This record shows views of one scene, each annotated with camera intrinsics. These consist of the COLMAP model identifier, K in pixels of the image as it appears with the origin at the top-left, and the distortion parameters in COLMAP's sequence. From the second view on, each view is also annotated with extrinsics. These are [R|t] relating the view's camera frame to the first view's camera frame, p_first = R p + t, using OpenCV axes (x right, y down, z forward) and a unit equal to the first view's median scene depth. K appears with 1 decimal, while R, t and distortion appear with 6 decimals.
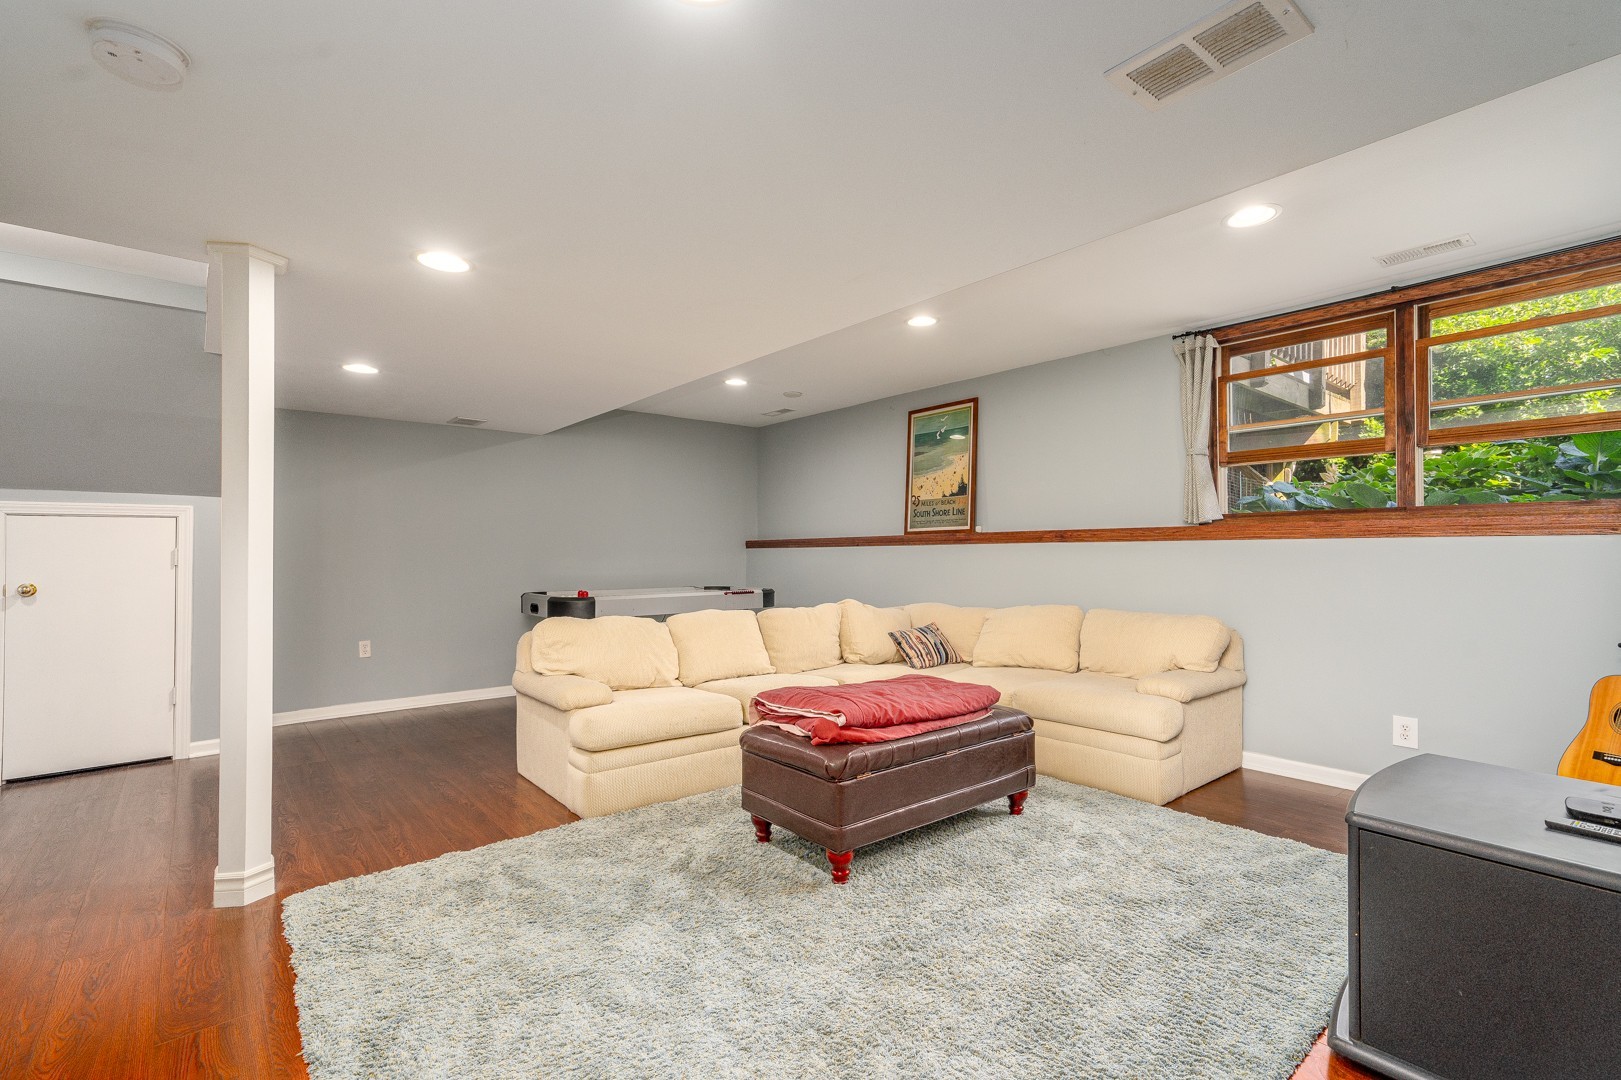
lens RADIAL K [[739.7, 0, 807.0], [0, 739.7, 551.1], [0, 0, 1]] dist [-0.002180, -0.000043]
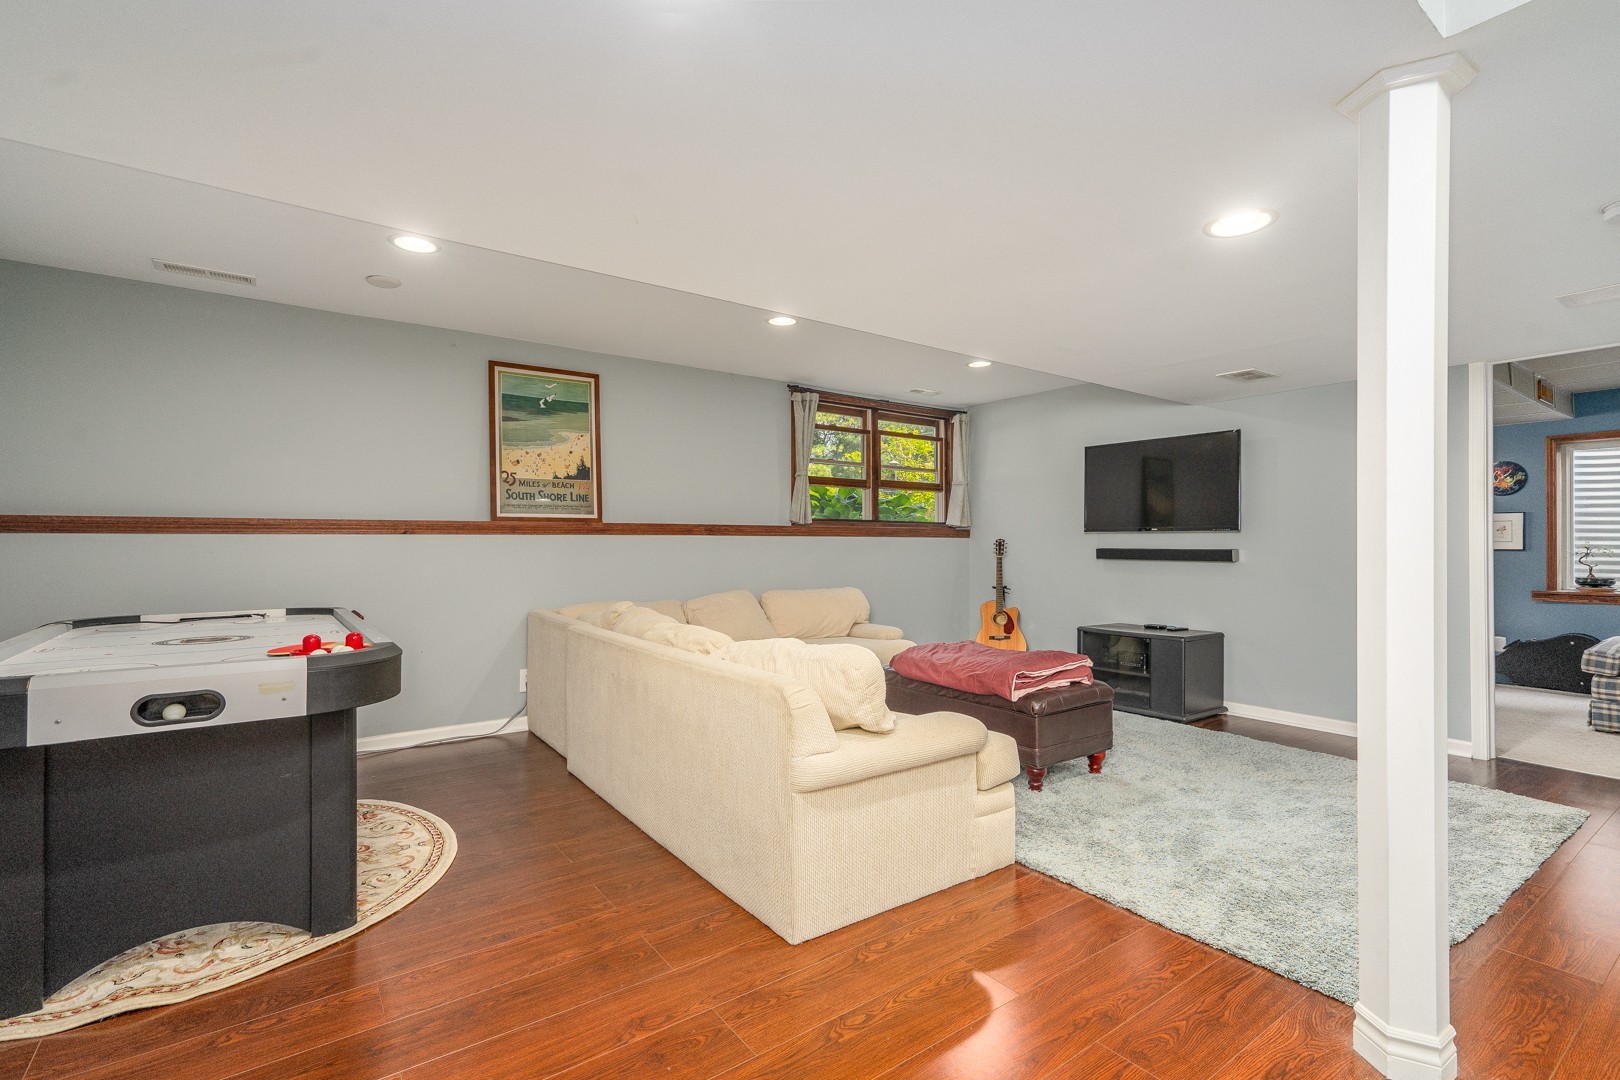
lens RADIAL K [[739.2, 0, 806.1], [0, 739.2, 539.1], [0, 0, 1]] dist [-0.002180, -0.000043]
pose [[0.074372, 0.008096, 0.997198, -0.641250], [-0.004227, 0.999961, -0.007803, 0.001779], [-0.997222, -0.003635, 0.074403, 0.650949]]
